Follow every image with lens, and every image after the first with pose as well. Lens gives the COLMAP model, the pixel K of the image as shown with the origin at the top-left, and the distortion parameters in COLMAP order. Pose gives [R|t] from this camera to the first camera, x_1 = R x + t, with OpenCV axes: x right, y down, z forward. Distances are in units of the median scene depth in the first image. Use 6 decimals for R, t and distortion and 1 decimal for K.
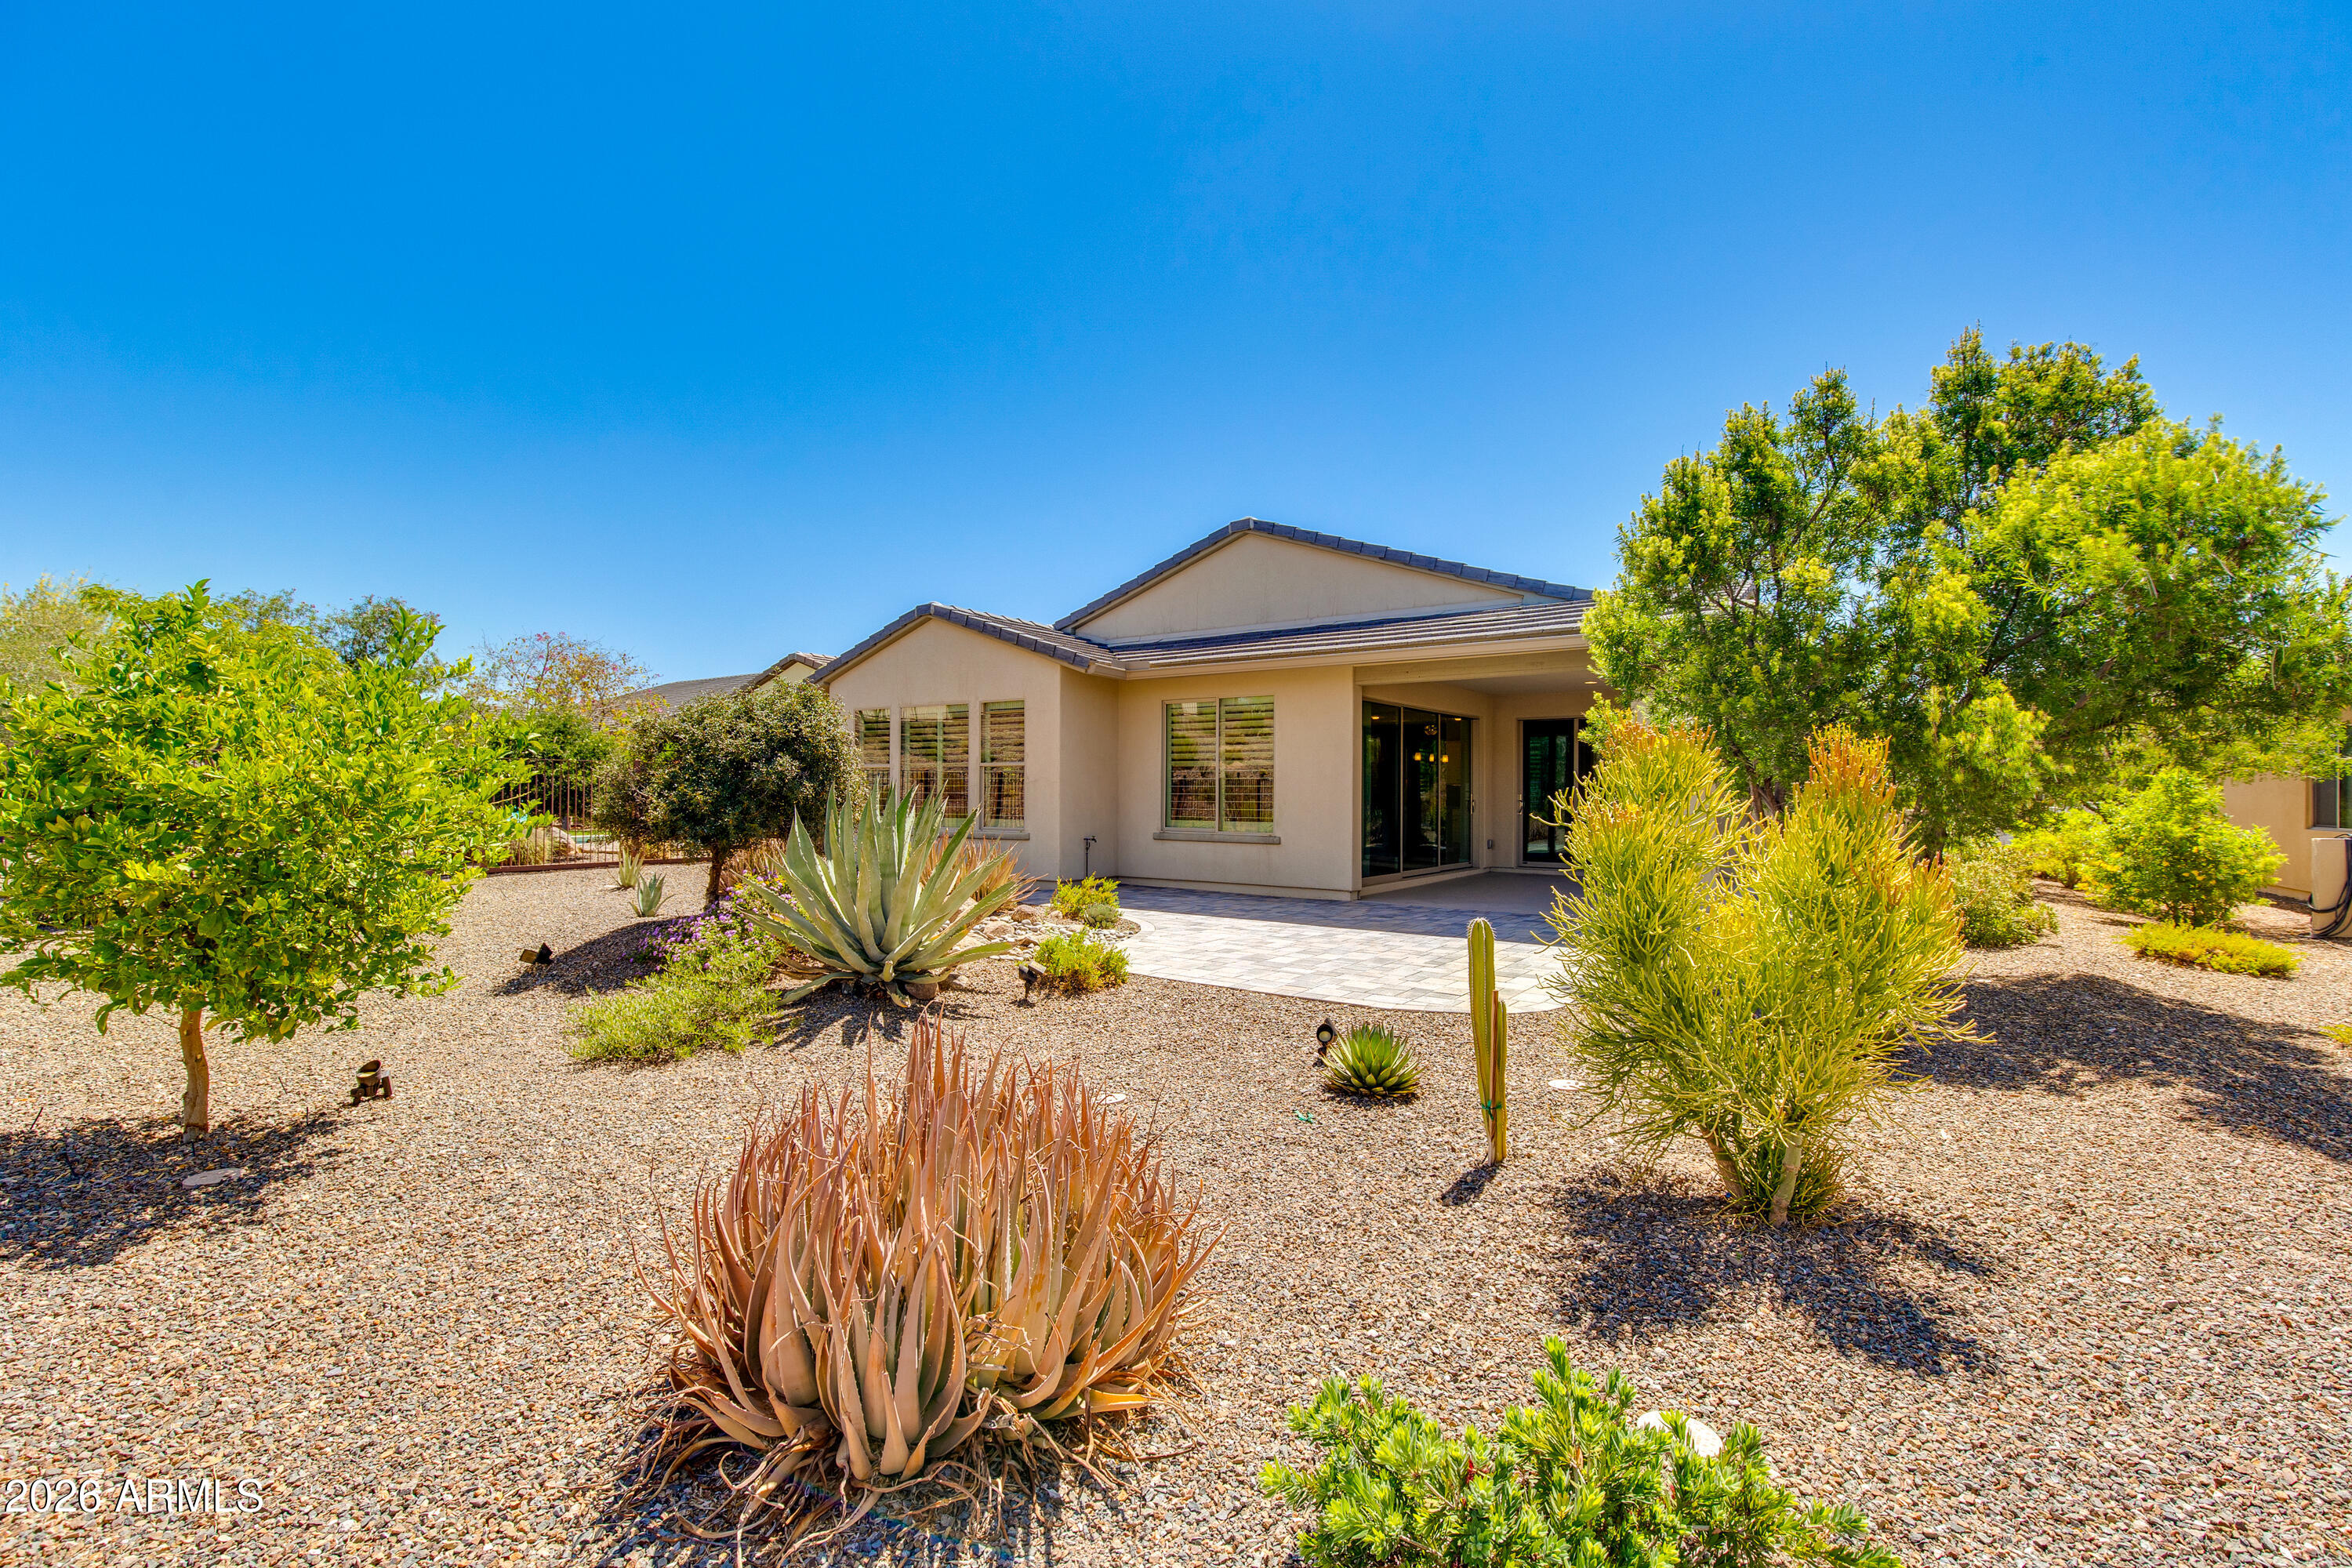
lens RADIAL K [[1081.3, 0, 1162.2], [0, 1081.3, 799.9], [0, 0, 1]] dist [-0.002486, 0.000121]
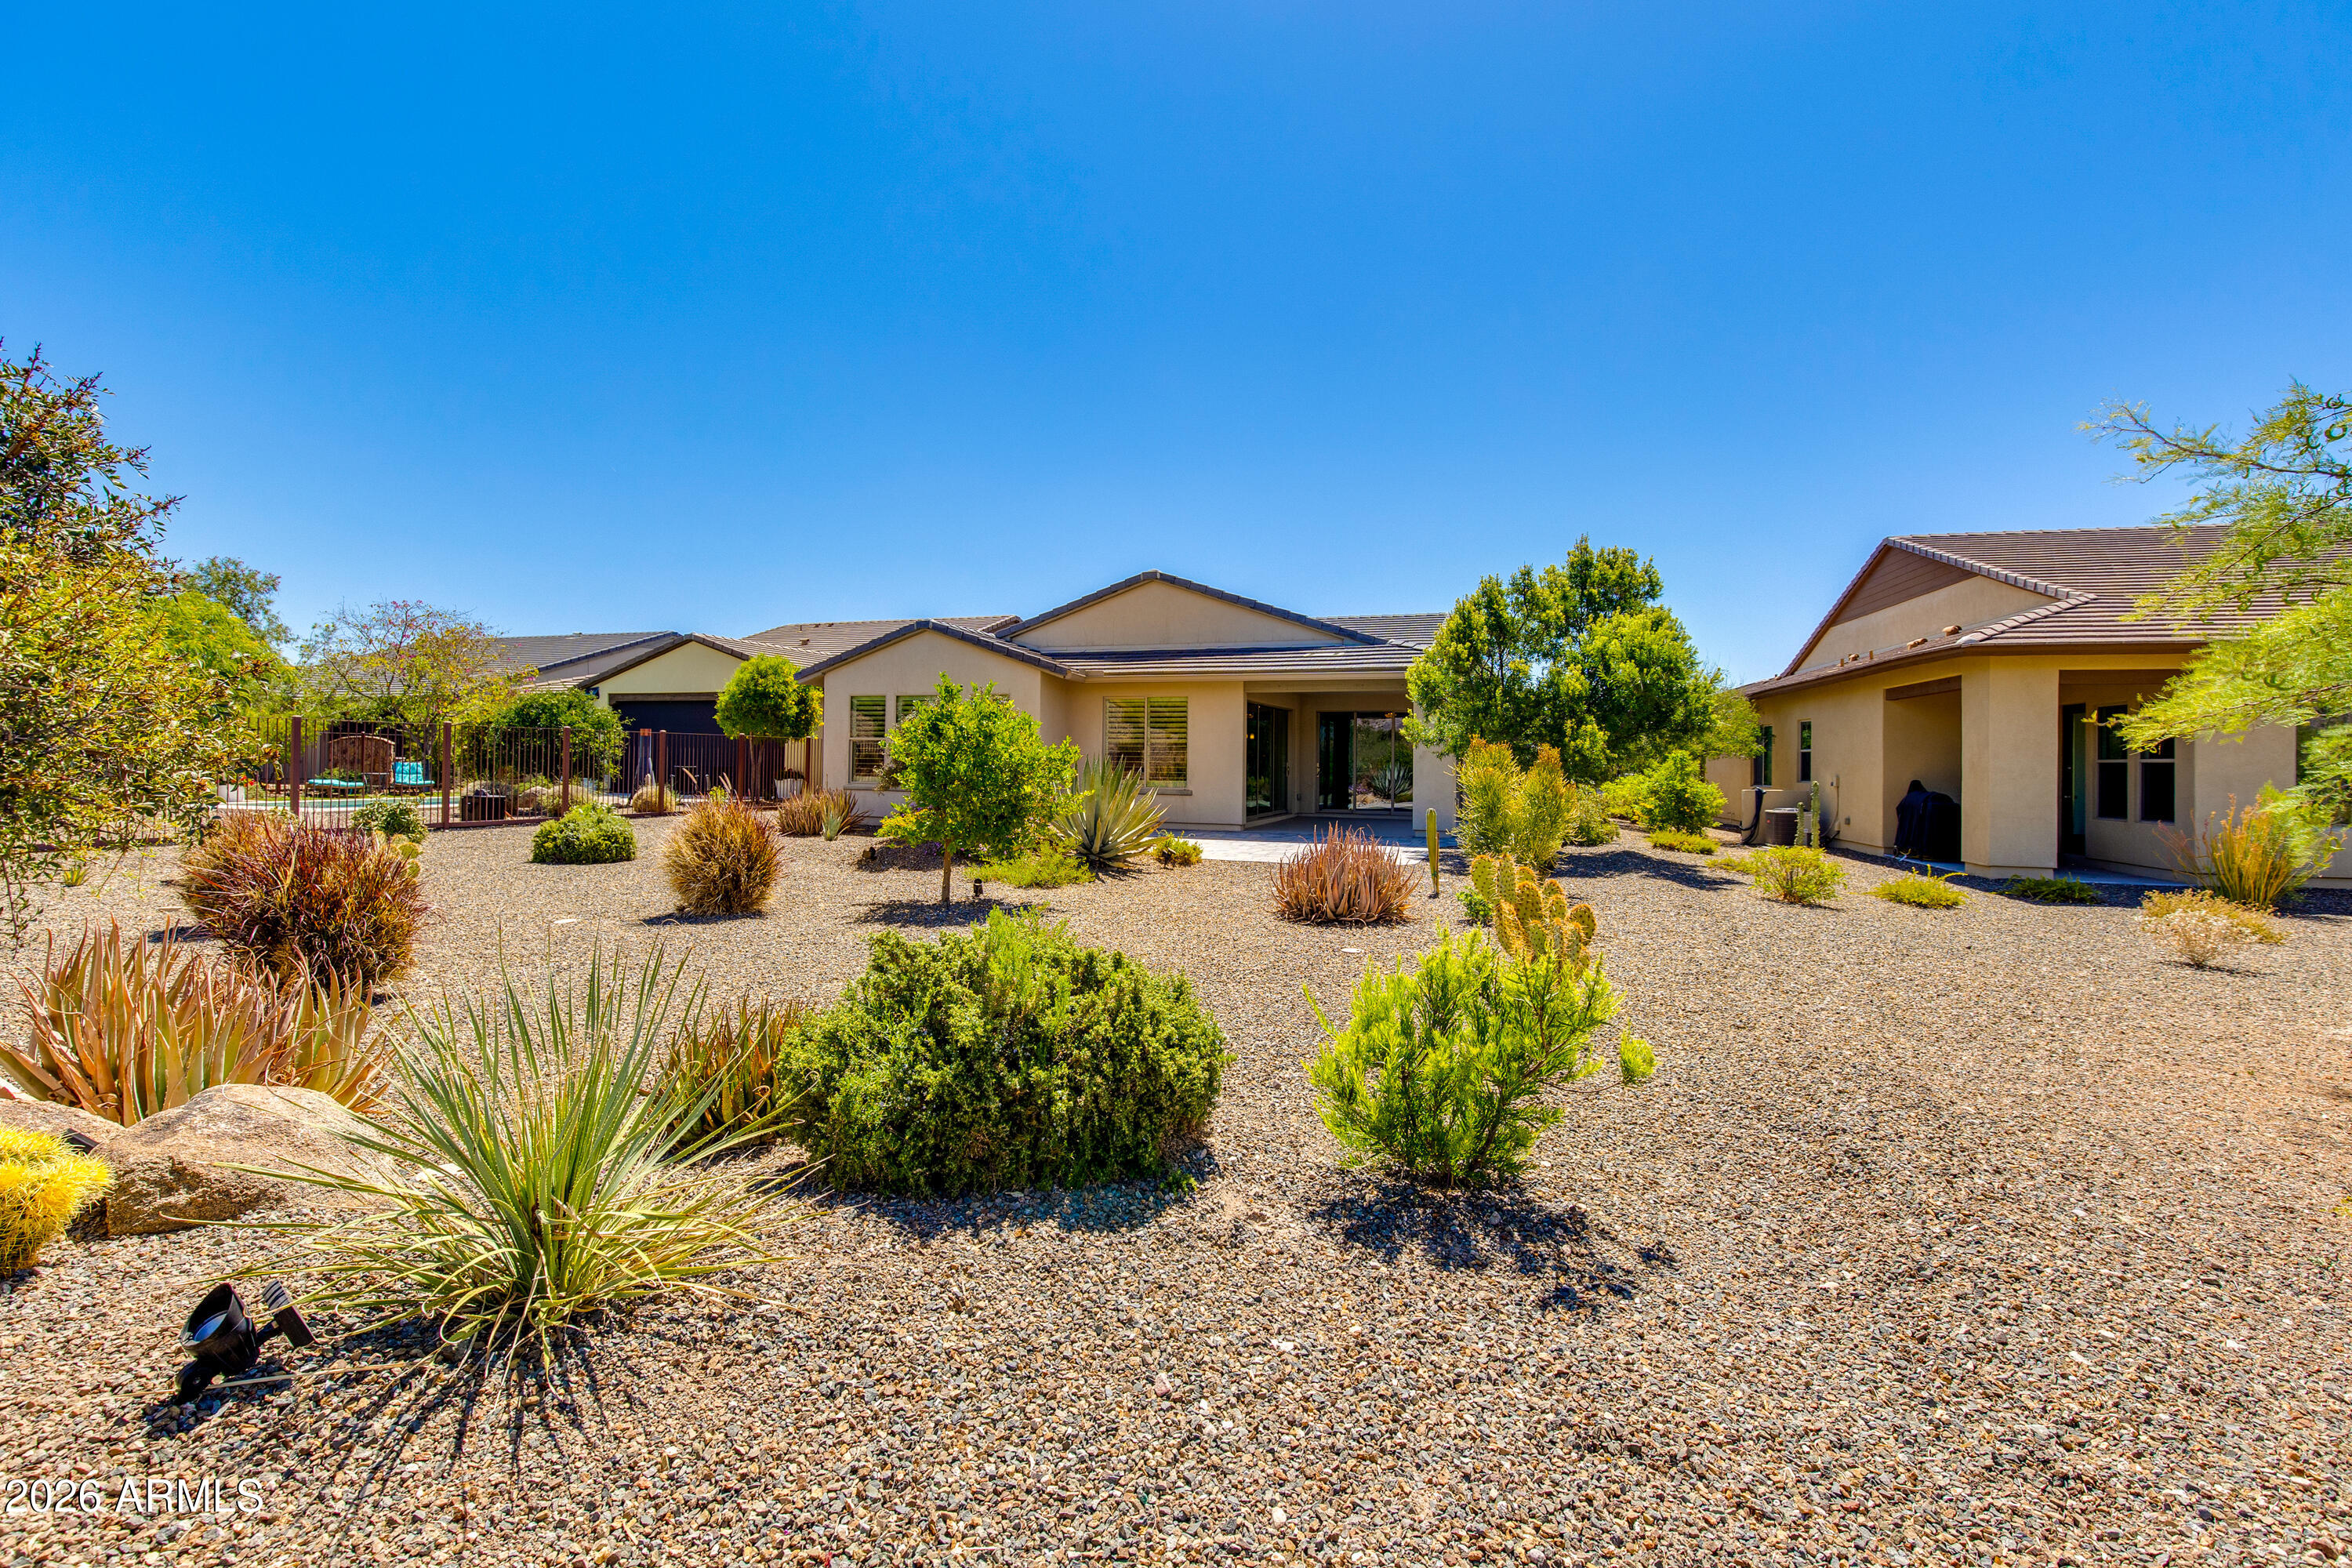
lens RADIAL K [[1080.5, 0, 1176.0], [0, 1080.5, 784.0], [0, 0, 1]] dist [0.001259, 0.000344]
pose [[0.960262, 0.000180, 0.279099, -0.351552], [-0.004620, 0.999873, 0.015252, 0.001886], [-0.279061, -0.015935, 0.960141, -0.472182]]
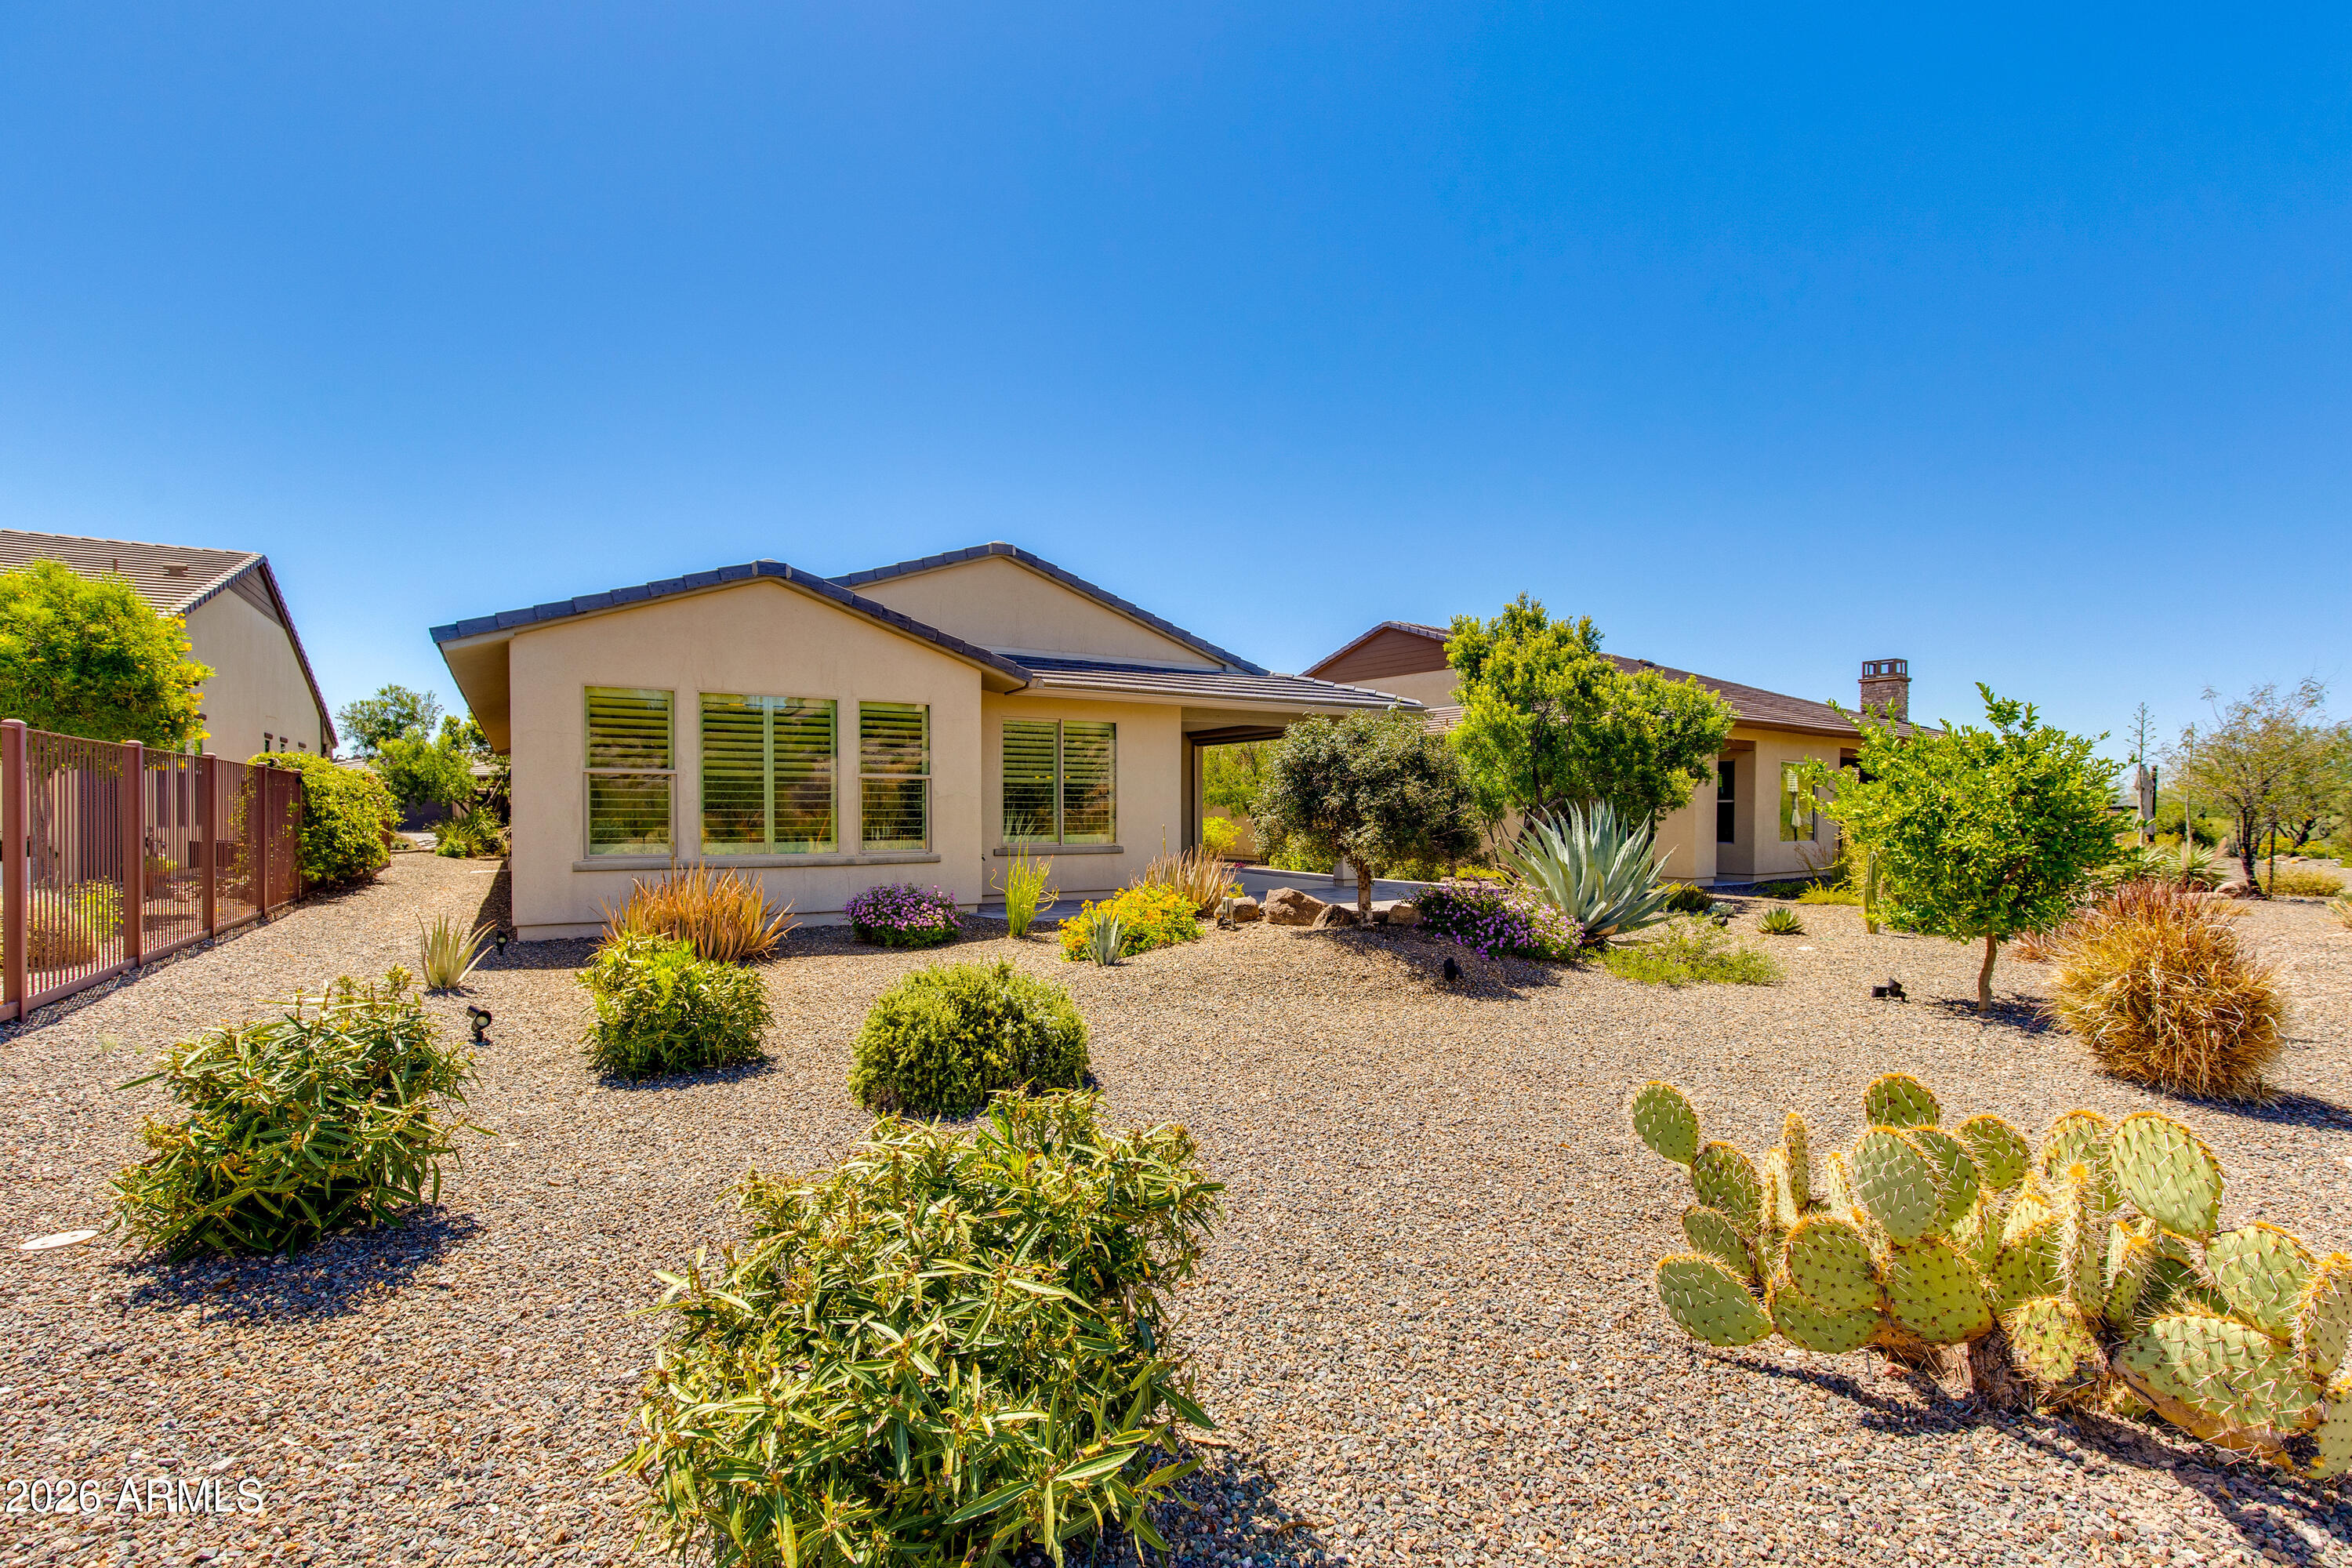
lens RADIAL K [[1081.3, 0, 1162.2], [0, 1081.3, 799.9], [0, 0, 1]] dist [-0.002486, 0.000121]
pose [[0.399487, 0.006614, 0.916715, -0.965465], [0.006759, 0.999926, -0.010159, -0.003117], [-0.916714, 0.010255, 0.399413, 0.528593]]
